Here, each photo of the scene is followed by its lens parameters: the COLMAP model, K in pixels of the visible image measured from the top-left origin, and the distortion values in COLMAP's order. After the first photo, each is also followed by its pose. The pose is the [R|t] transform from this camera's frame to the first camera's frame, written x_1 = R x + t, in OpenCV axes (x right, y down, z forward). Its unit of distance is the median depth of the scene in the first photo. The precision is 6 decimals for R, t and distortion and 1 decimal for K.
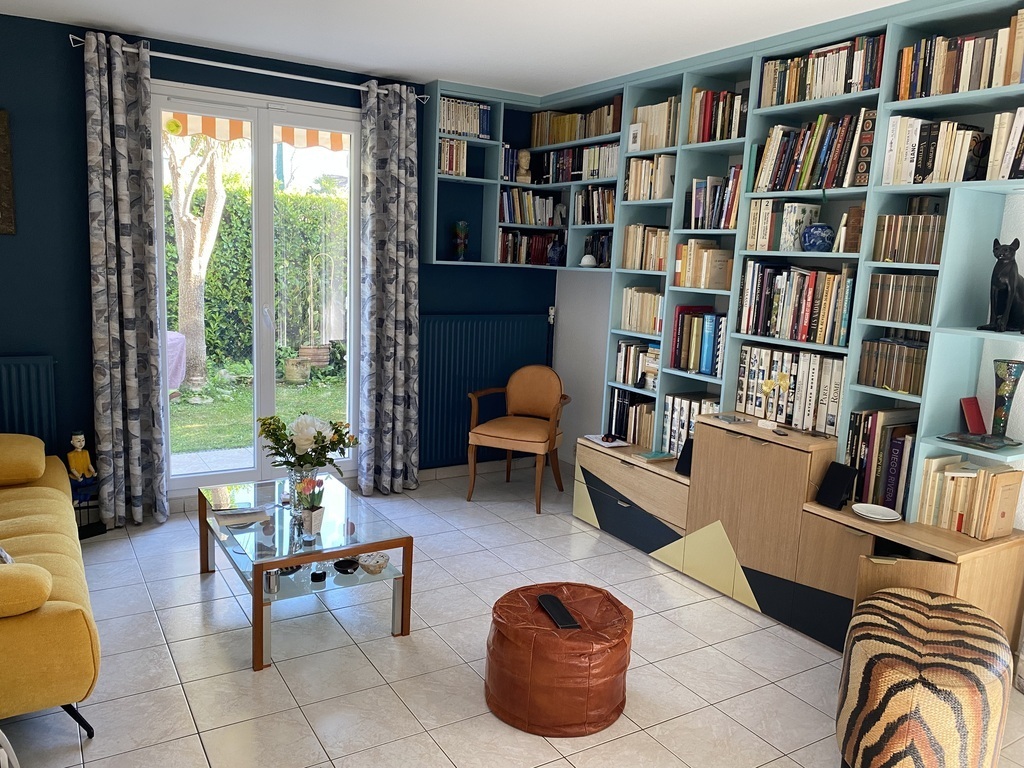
lens RADIAL K [[780.6, 0, 507.9], [0, 780.6, 379.7], [0, 0, 1]] dist [0.013813, -0.014897]
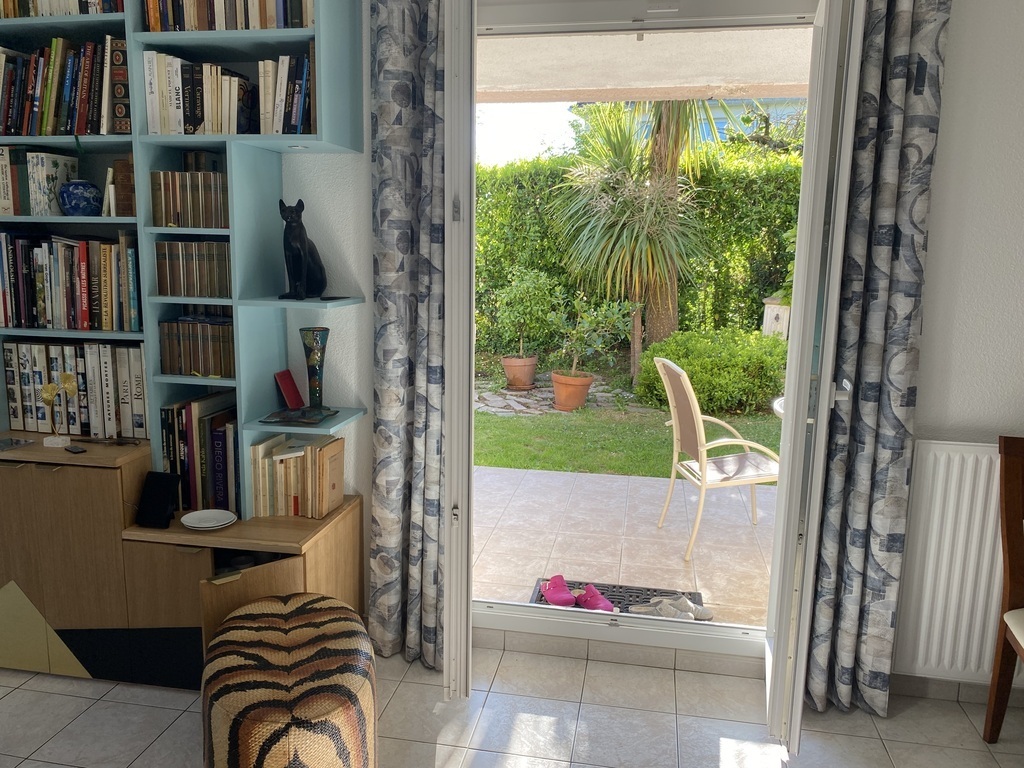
lens RADIAL K [[780.6, 0, 508.4], [0, 780.6, 382.1], [0, 0, 1]] dist [0.013813, -0.014897]
pose [[0.664951, -0.161405, 0.729239, 0.085307], [0.133091, 0.986350, 0.096955, -0.018940], [-0.734934, 0.032585, 0.677356, 0.168028]]
